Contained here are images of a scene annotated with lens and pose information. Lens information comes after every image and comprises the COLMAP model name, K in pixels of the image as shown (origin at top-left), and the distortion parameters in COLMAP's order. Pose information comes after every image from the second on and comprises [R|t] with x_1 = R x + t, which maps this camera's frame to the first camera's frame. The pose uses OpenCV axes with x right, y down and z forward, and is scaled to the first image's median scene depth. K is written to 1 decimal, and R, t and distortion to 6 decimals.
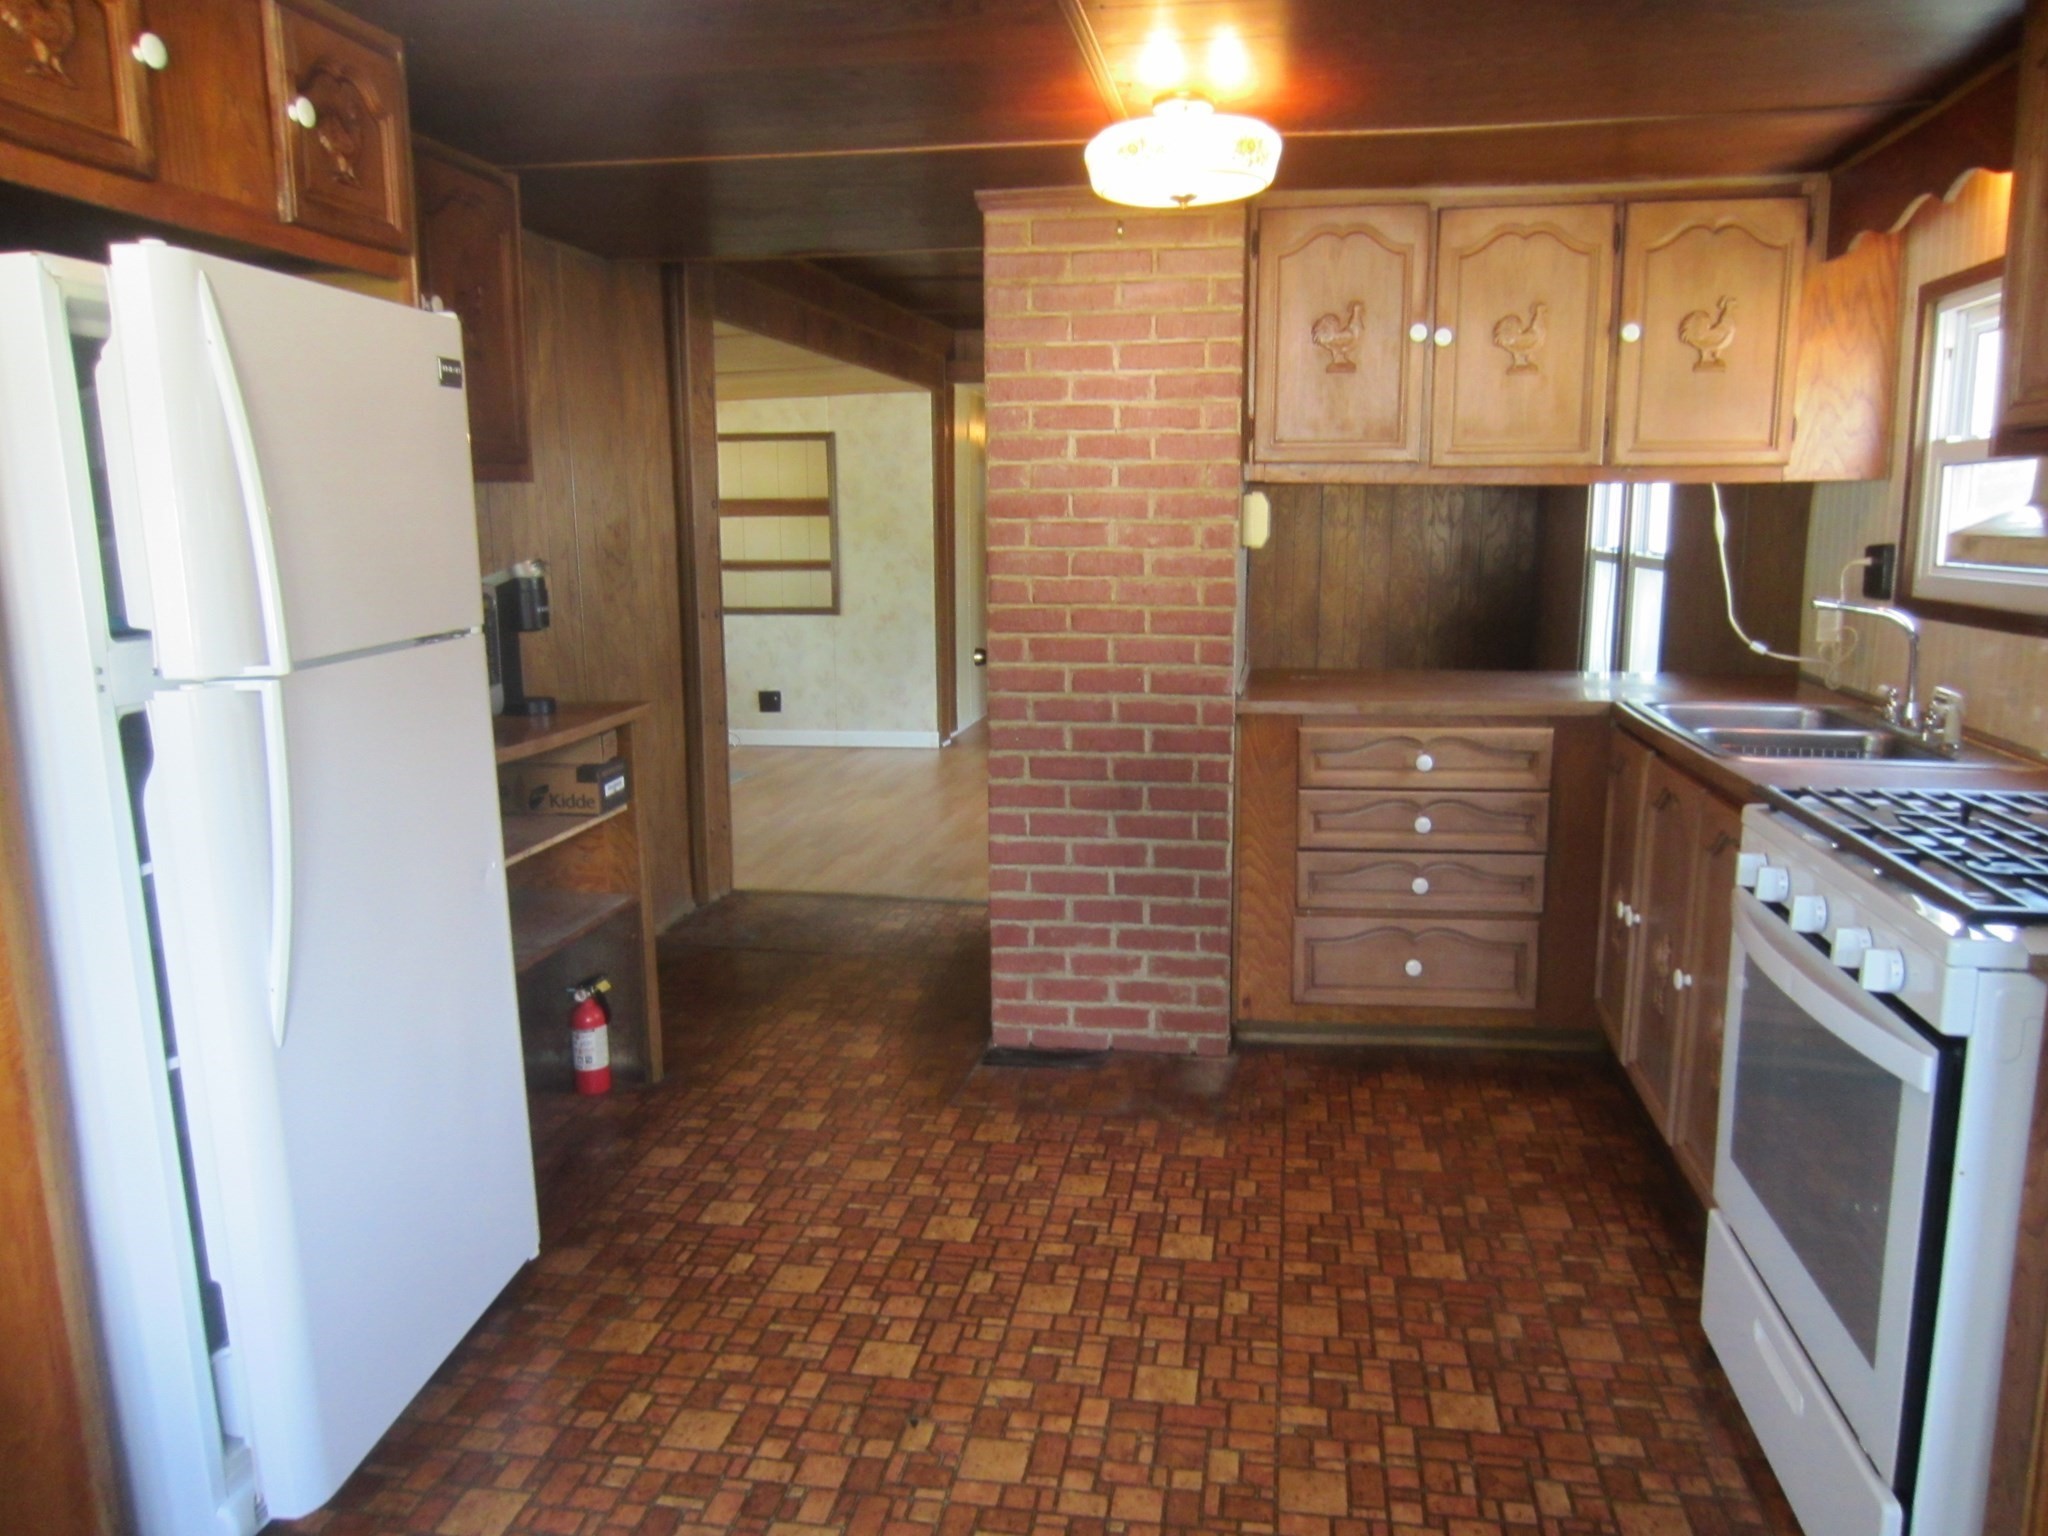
lens RADIAL K [[1478.6, 0, 1023.1], [0, 1478.6, 757.8], [0, 0, 1]] dist [0.001424, -0.003735]
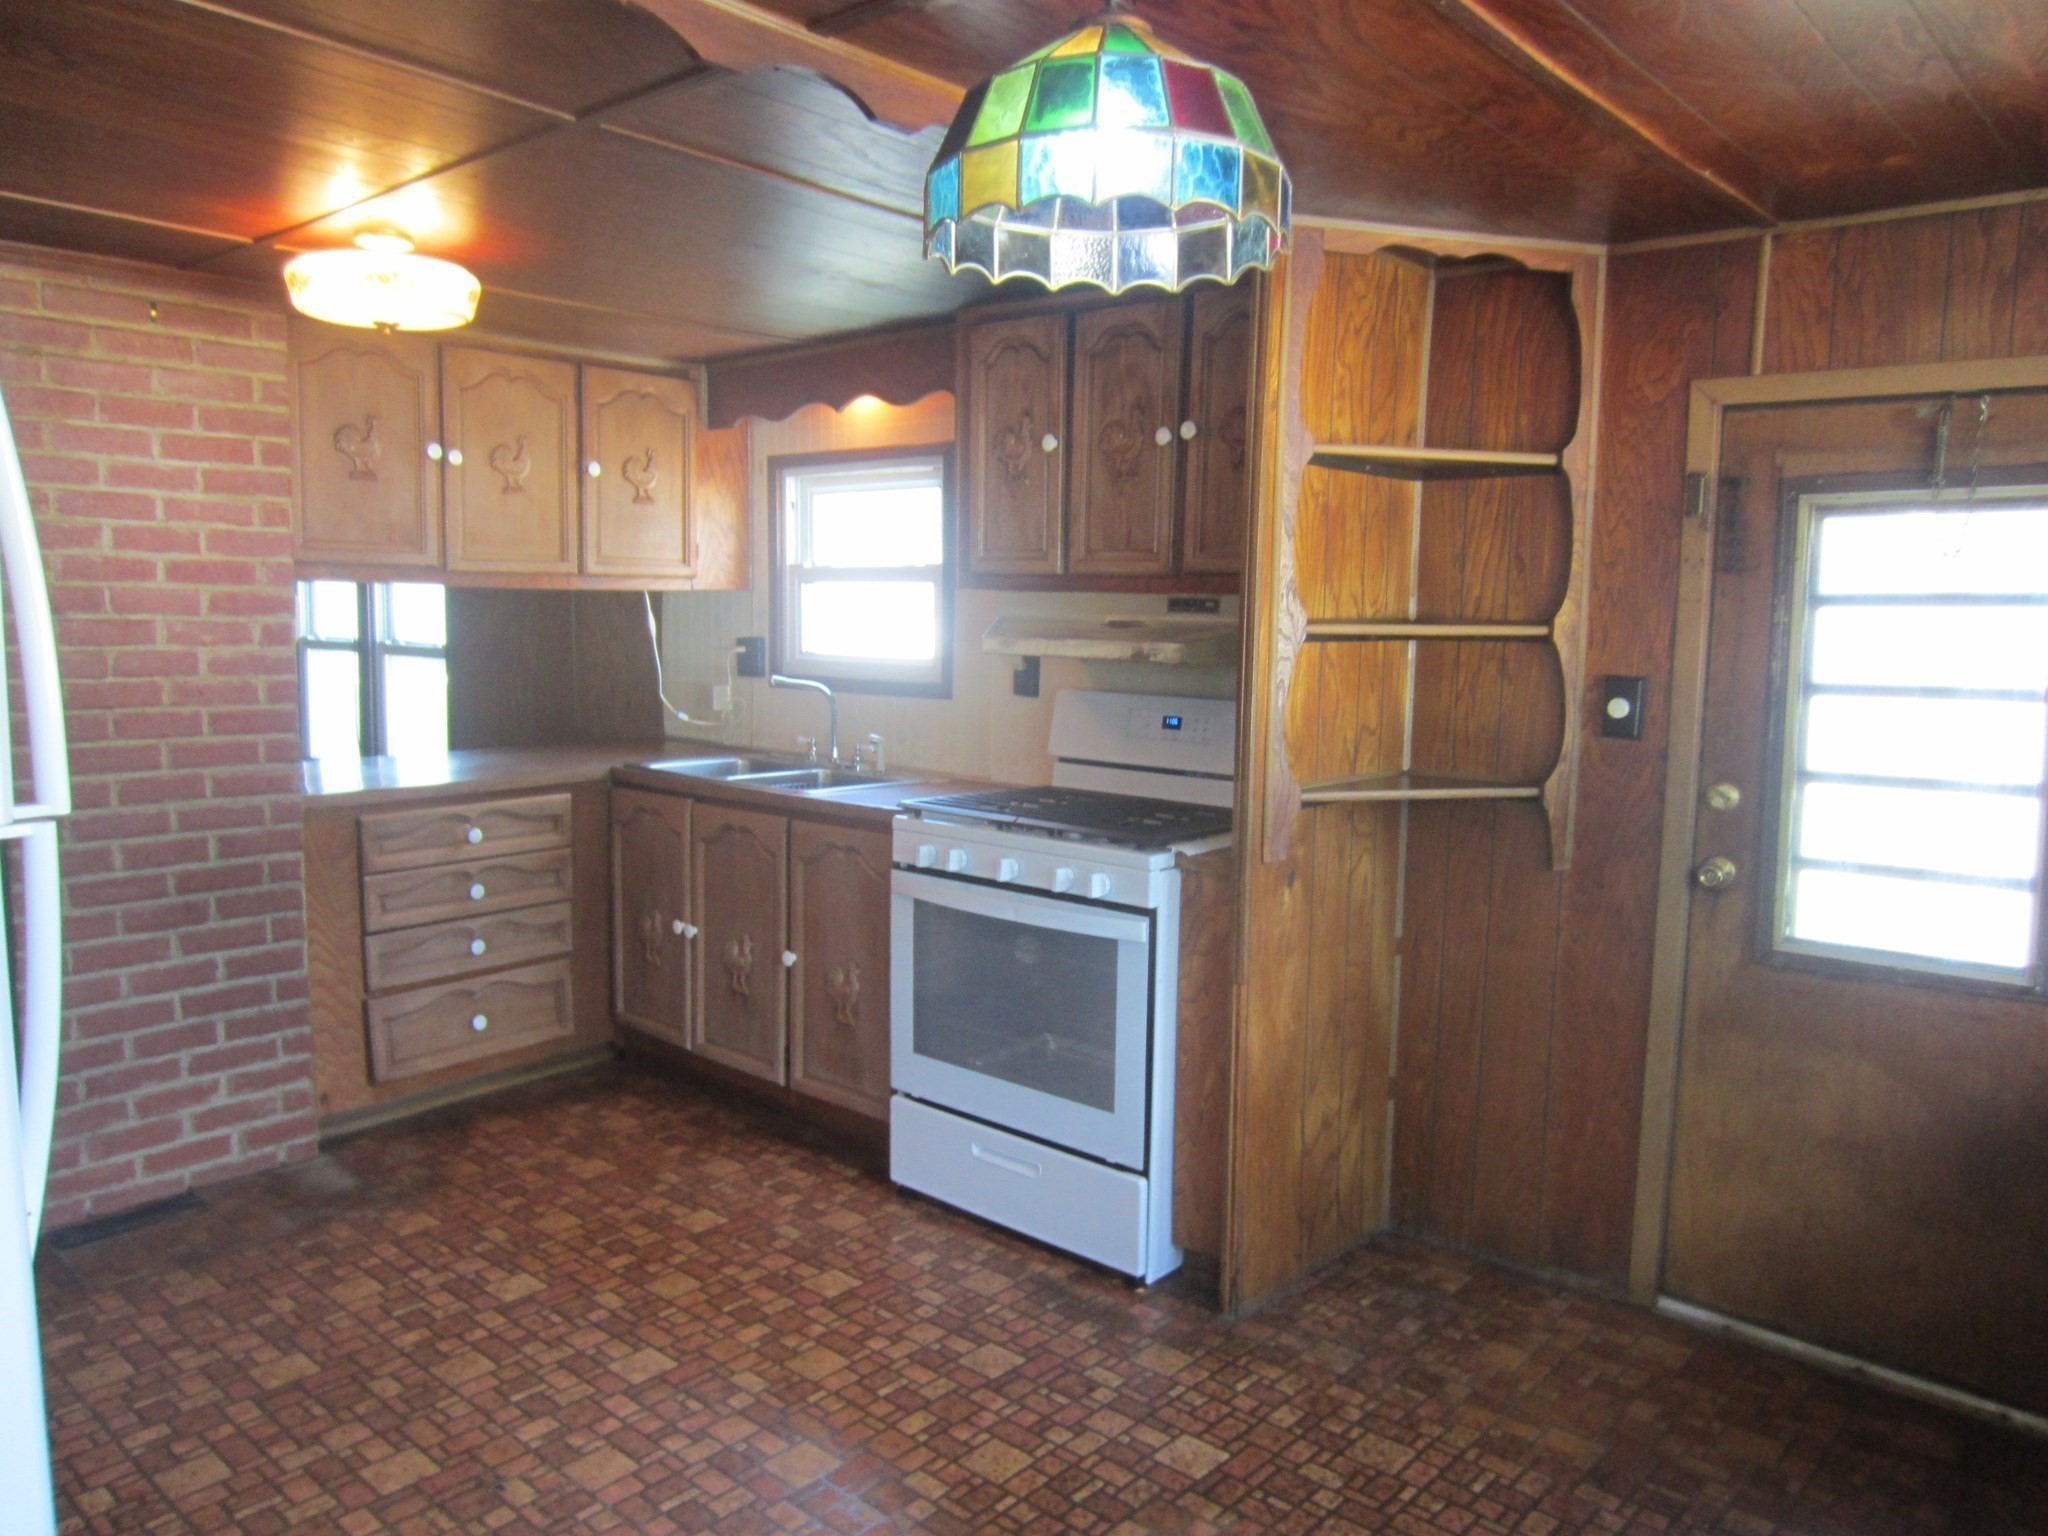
lens RADIAL K [[1479.2, 0, 1037.4], [0, 1479.2, 762.5], [0, 0, 1]] dist [-0.013390, 0.010056]
pose [[0.530185, -0.078184, 0.844270, -0.437806], [0.120233, 0.992610, 0.016417, -0.018523], [-0.839314, 0.092805, 0.535667, 0.046868]]
